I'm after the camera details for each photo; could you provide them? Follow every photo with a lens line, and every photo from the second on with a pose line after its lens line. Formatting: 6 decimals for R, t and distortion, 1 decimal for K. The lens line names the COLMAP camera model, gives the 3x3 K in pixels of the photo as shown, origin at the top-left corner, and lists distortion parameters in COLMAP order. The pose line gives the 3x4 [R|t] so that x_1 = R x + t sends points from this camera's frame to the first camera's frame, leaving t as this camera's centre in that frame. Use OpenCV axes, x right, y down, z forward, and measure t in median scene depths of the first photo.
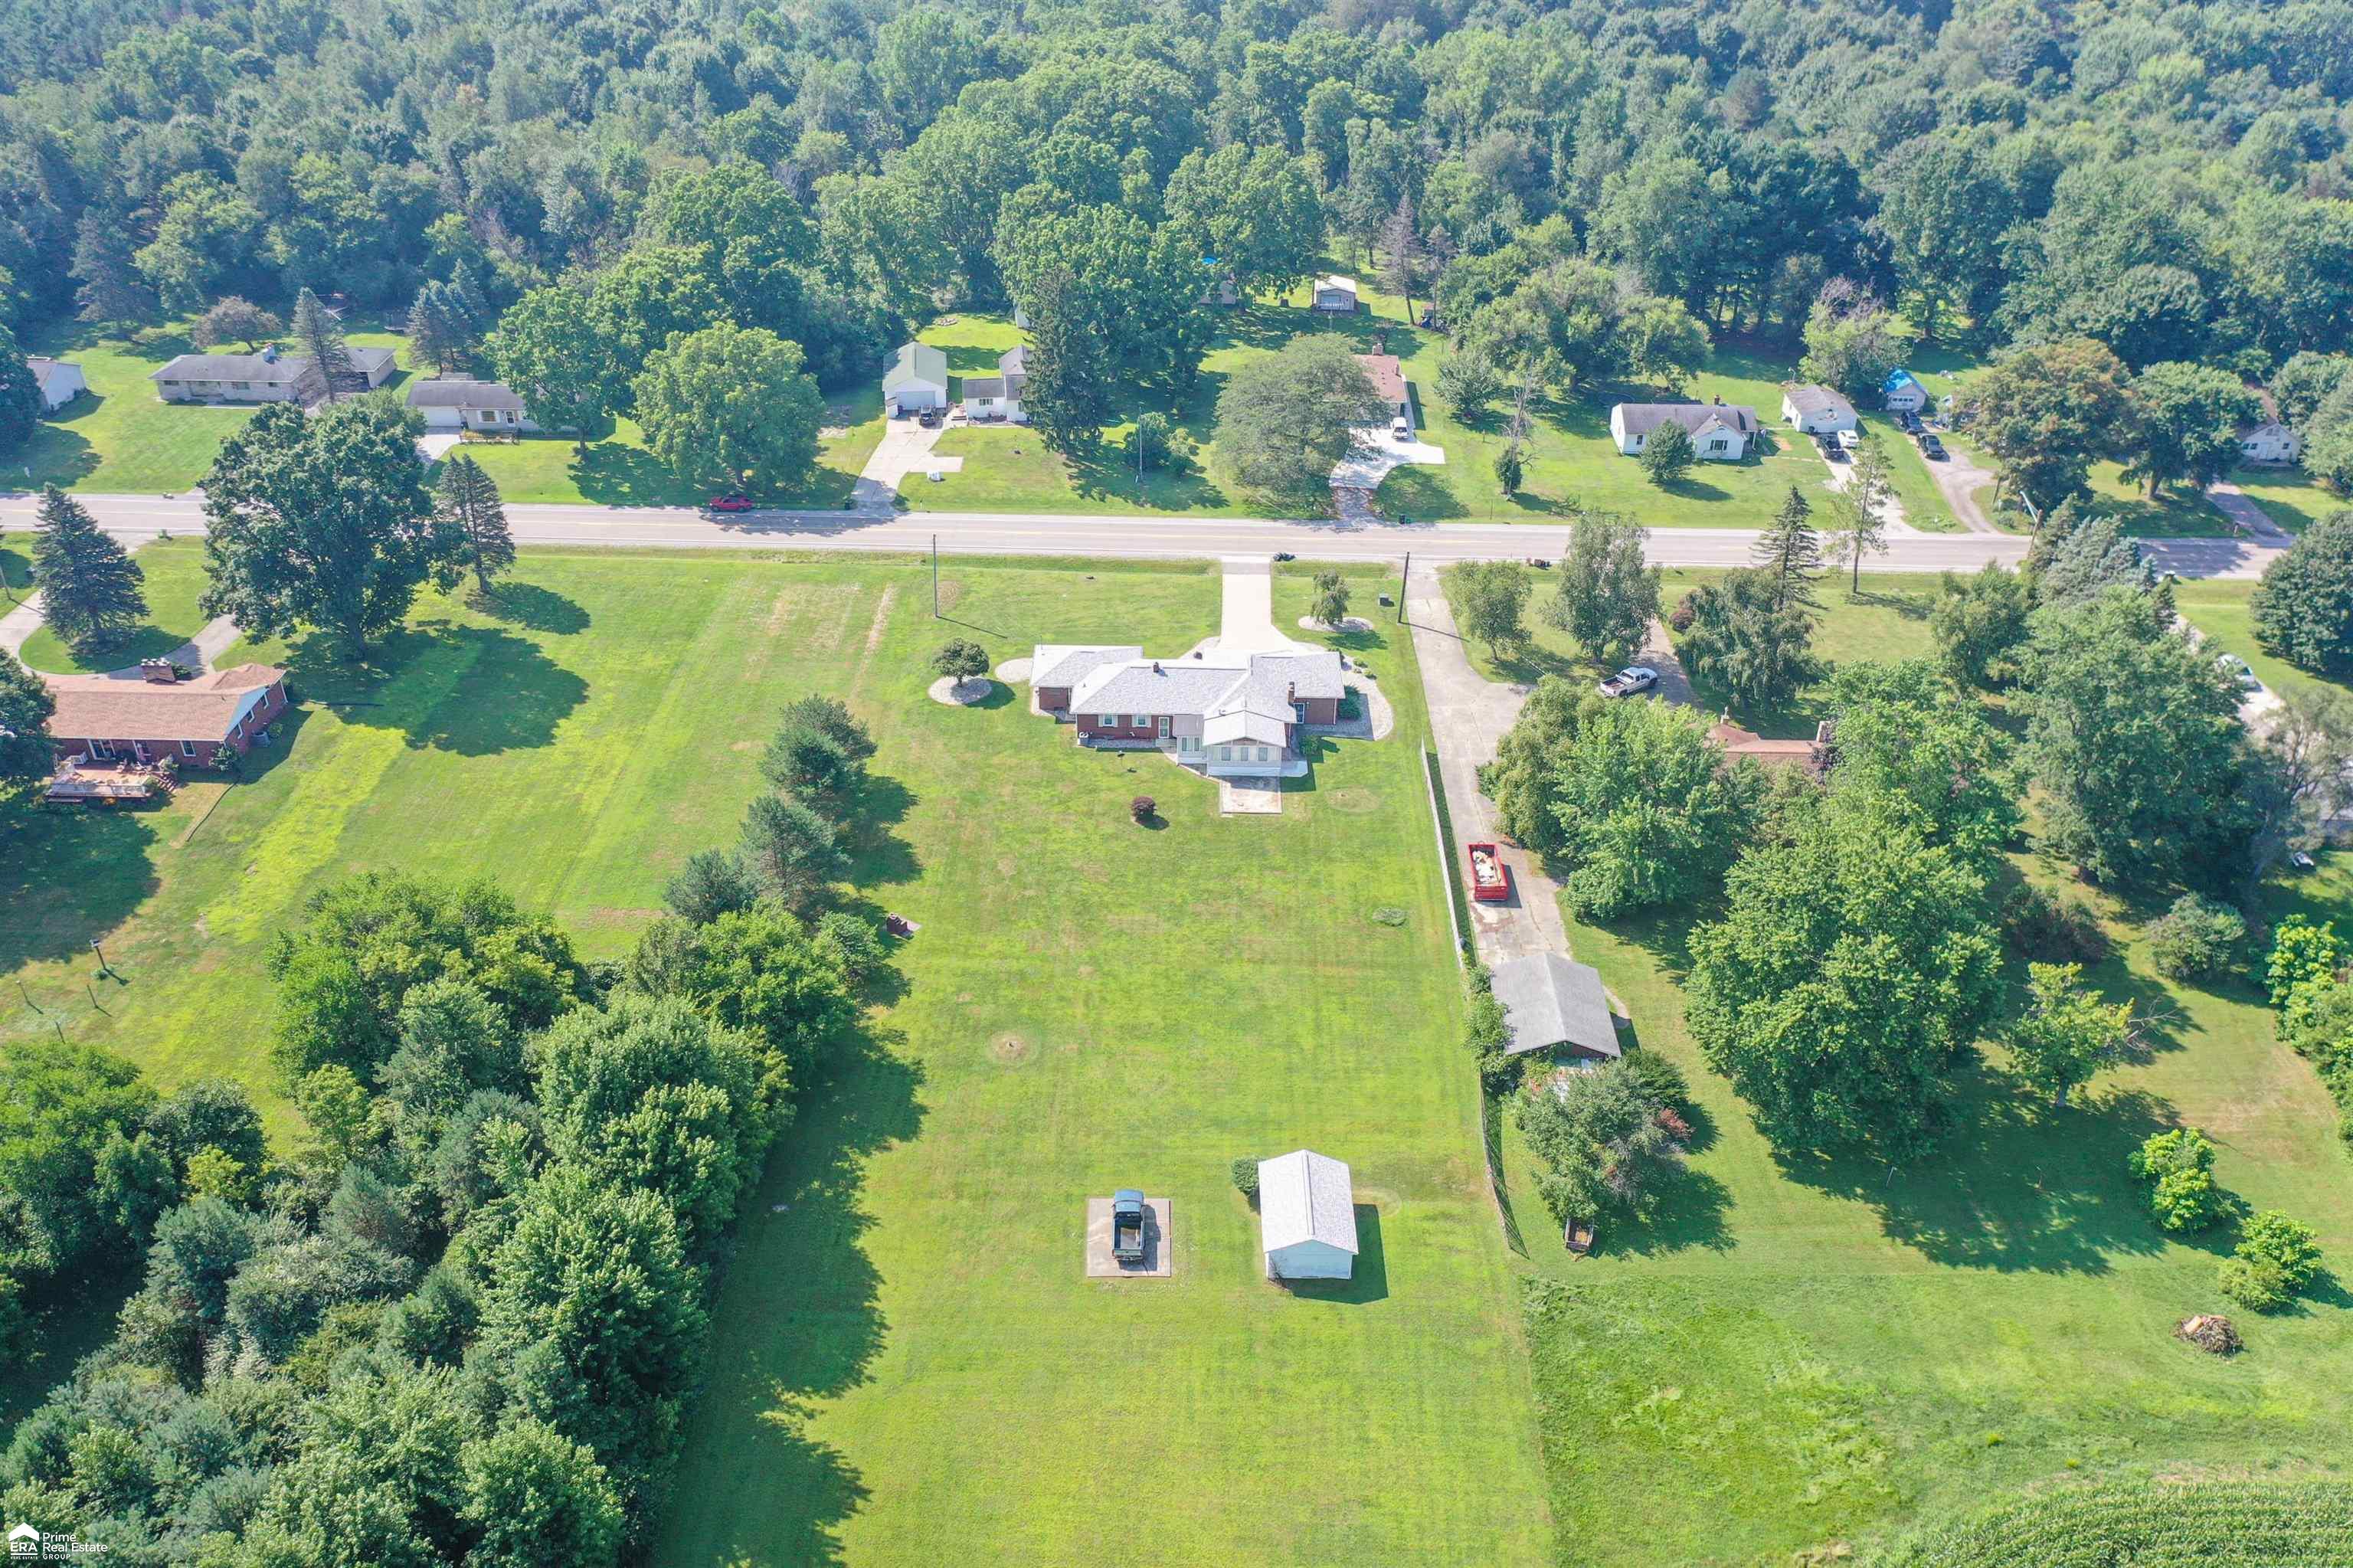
lens RADIAL K [[1859.4, 0, 1176.5], [0, 1859.4, 784.0], [0, 0, 1]] dist [0.032975, 0.000565]
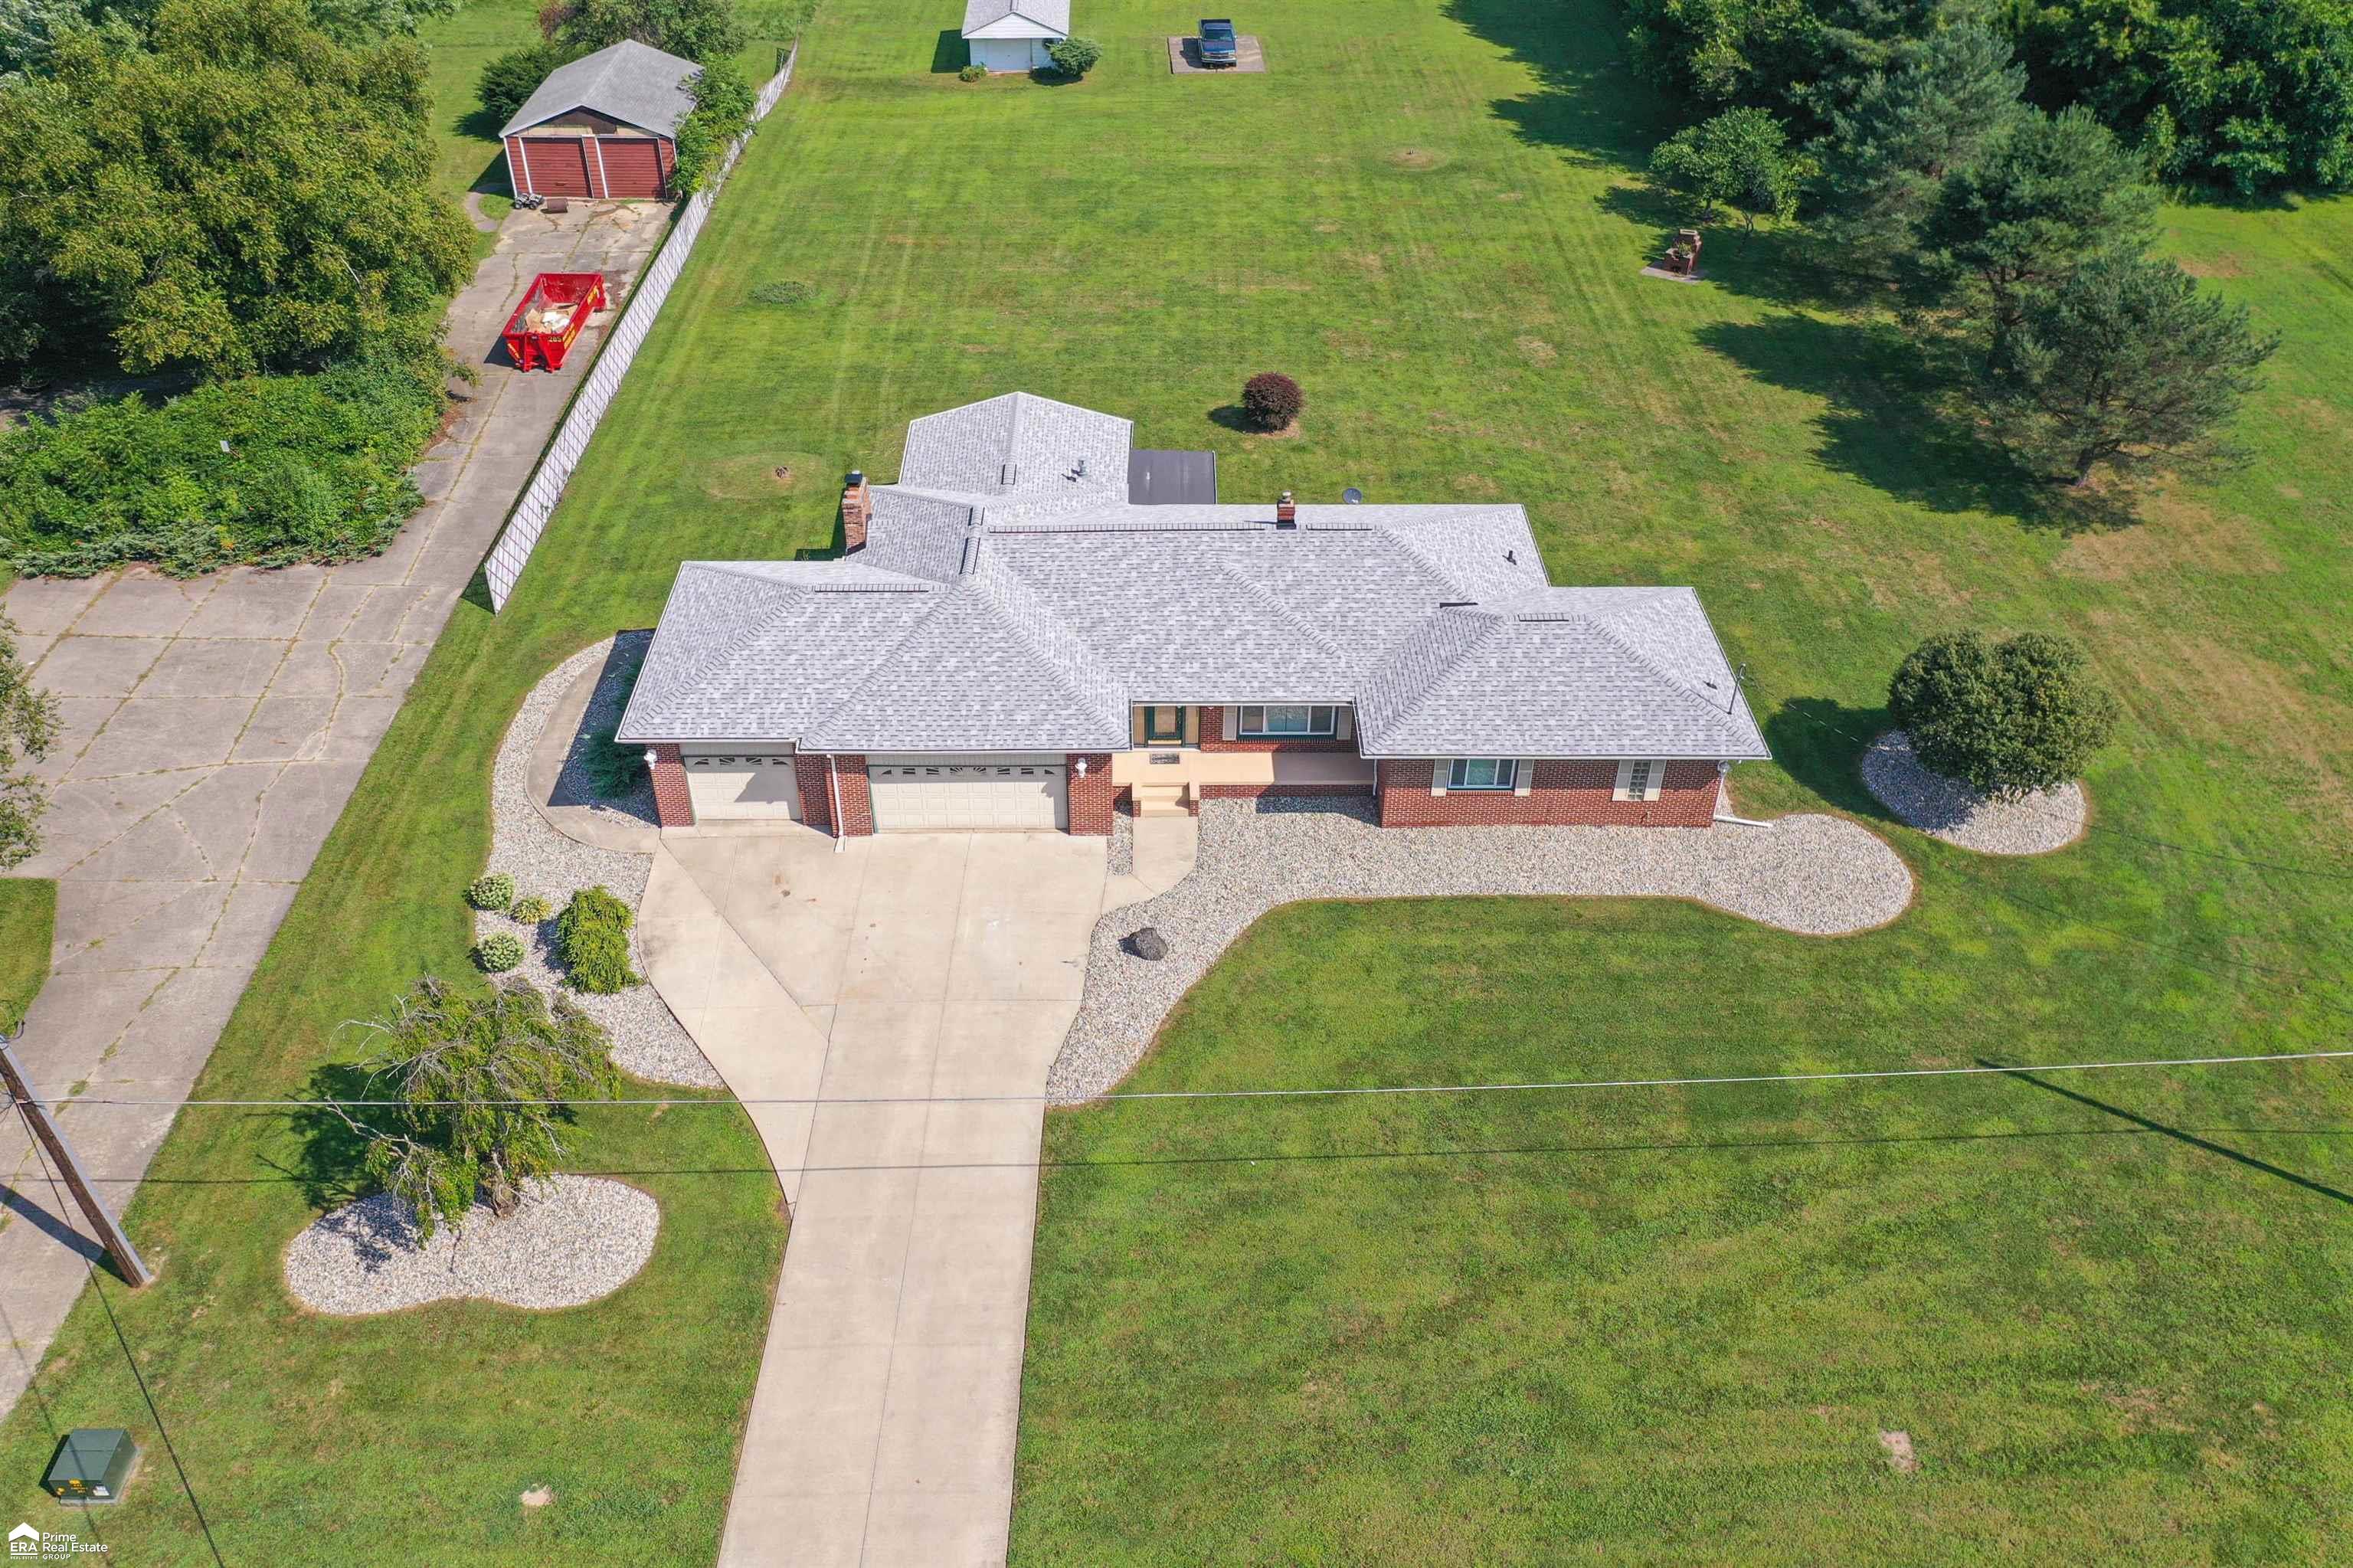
lens RADIAL K [[1859.4, 0, 1176.5], [0, 1859.4, 784.0], [0, 0, 1]] dist [0.032975, 0.000565]
pose [[-0.999515, 0.009180, -0.029762, 0.014148], [-0.024483, 0.359058, 0.932994, -0.291564], [0.019251, 0.933270, -0.358659, 1.012412]]
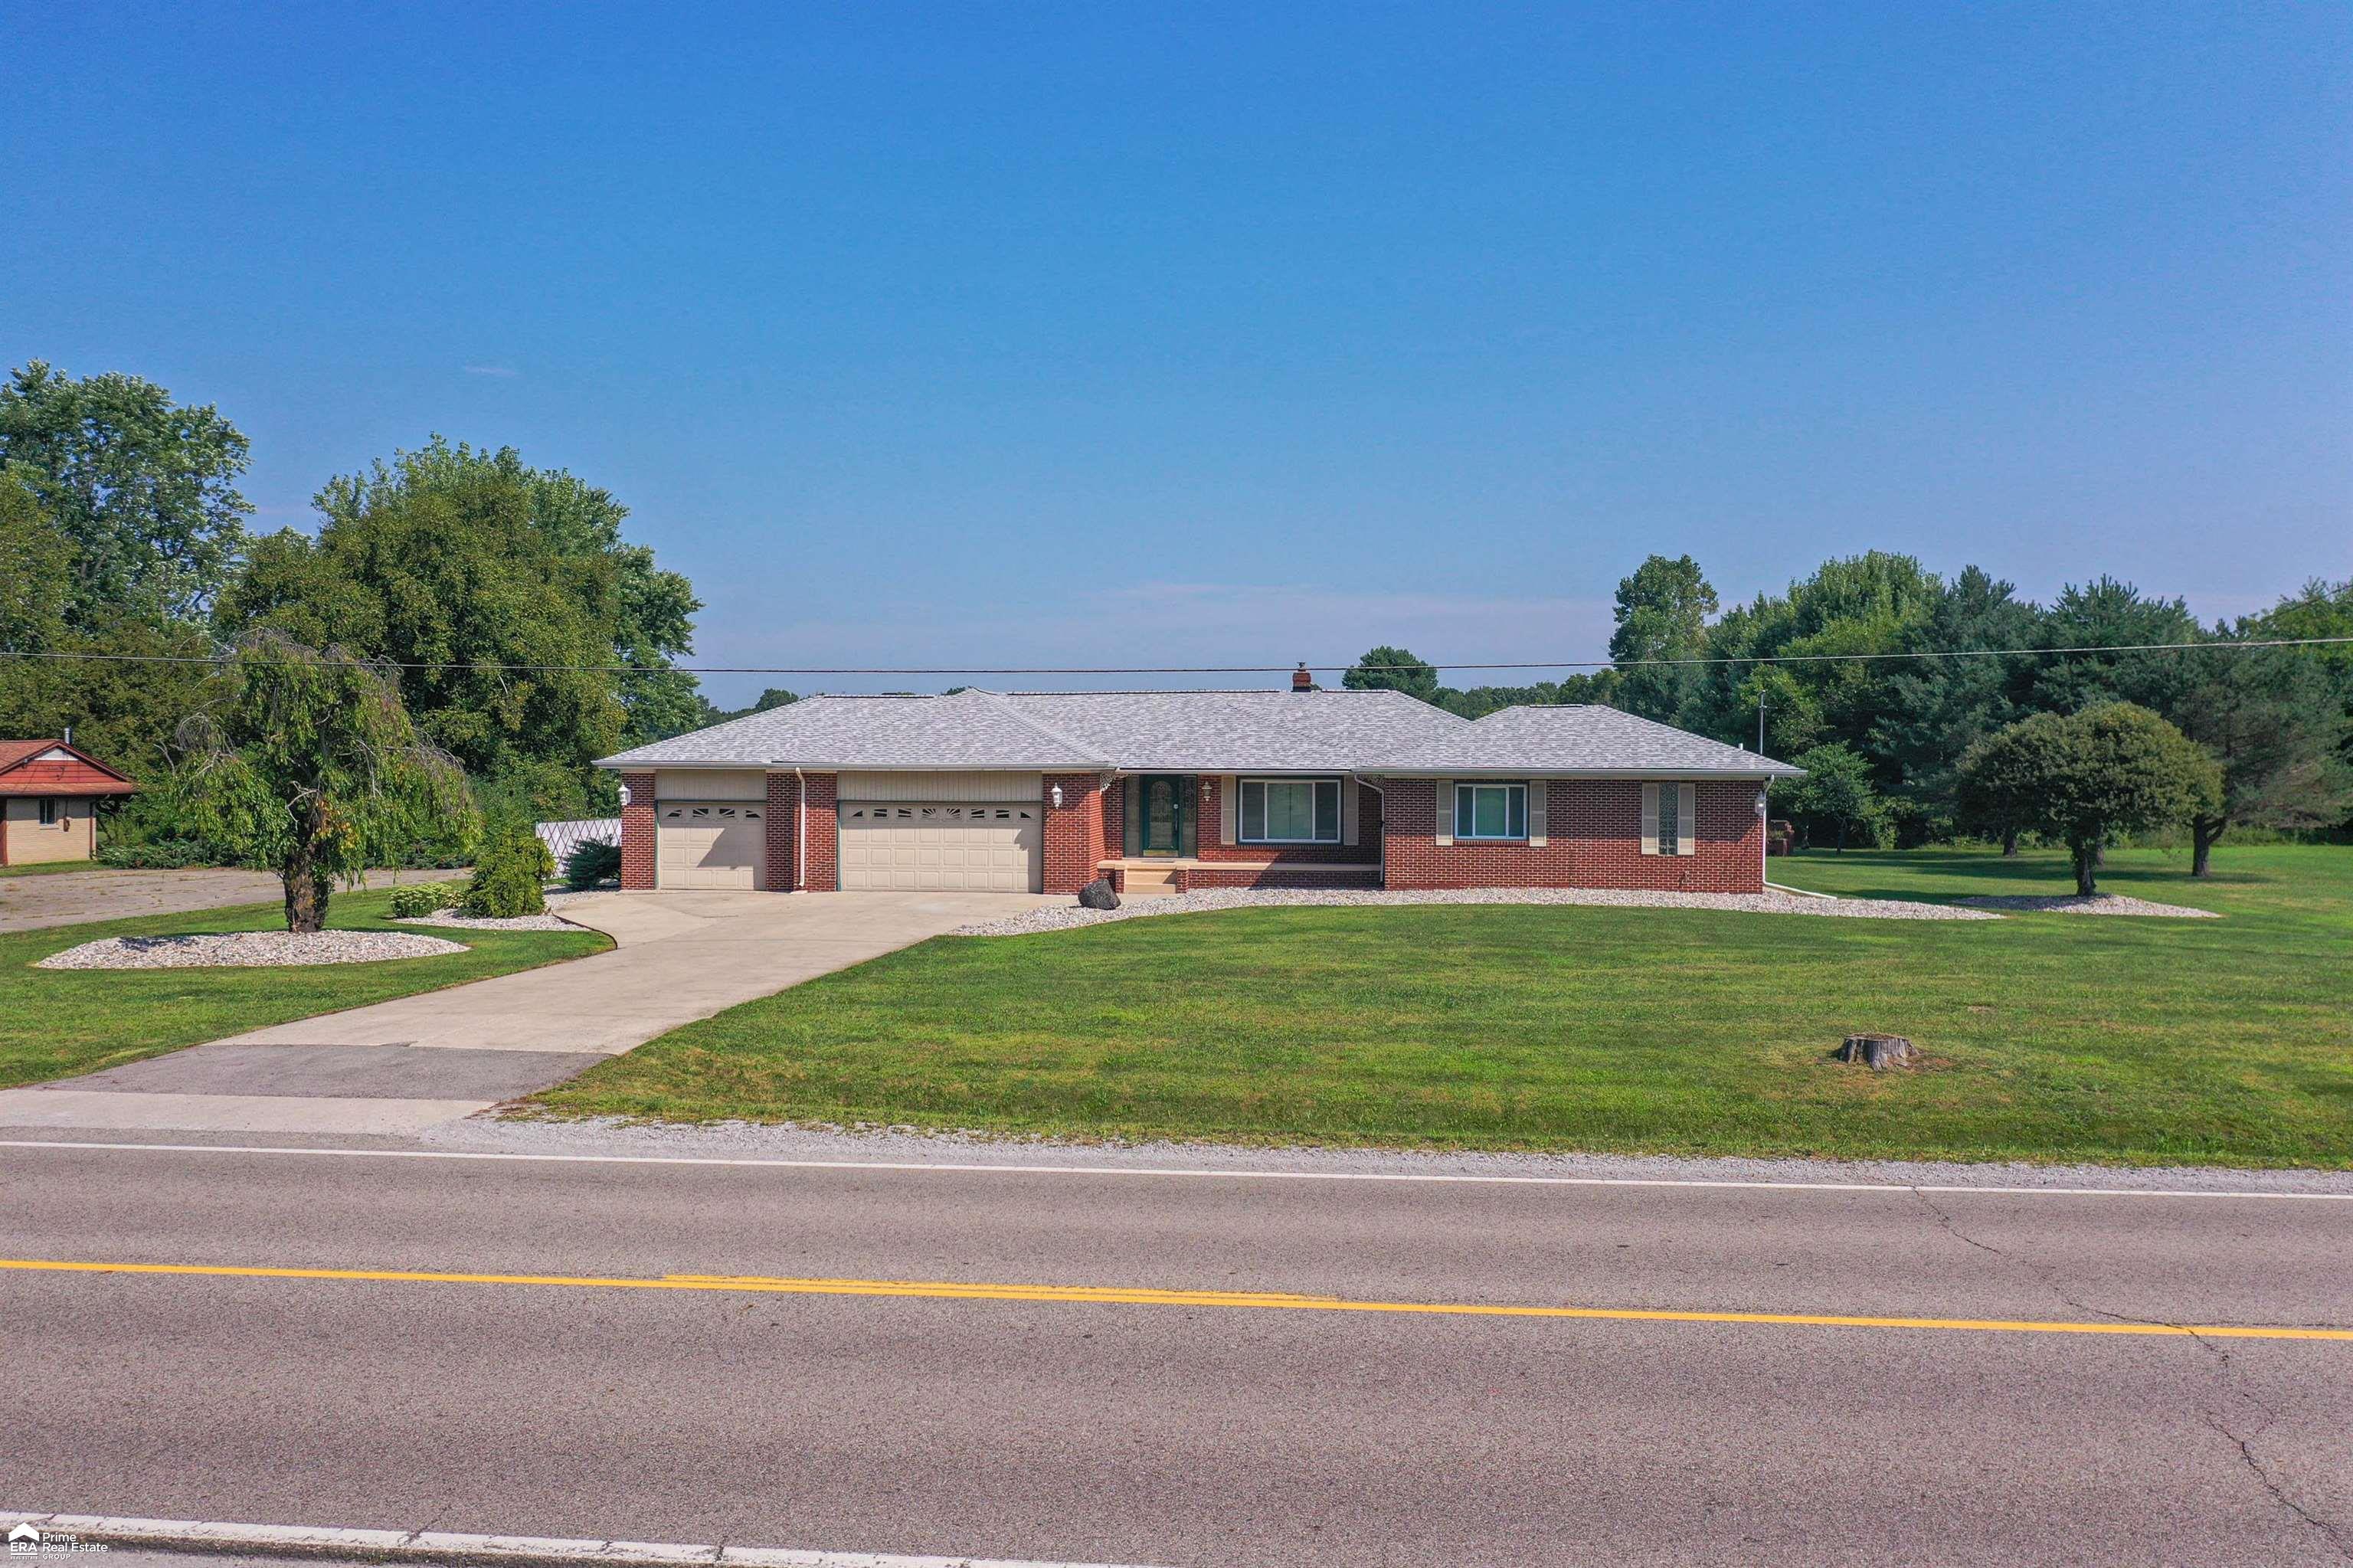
lens RADIAL K [[1859.4, 0, 1176.5], [0, 1859.4, 784.0], [0, 0, 1]] dist [0.032975, 0.000565]
pose [[-0.996002, -0.014007, 0.088231, -0.015803], [0.034546, 0.850417, 0.524974, -0.185663], [-0.082386, 0.525923, -0.846532, 1.115927]]
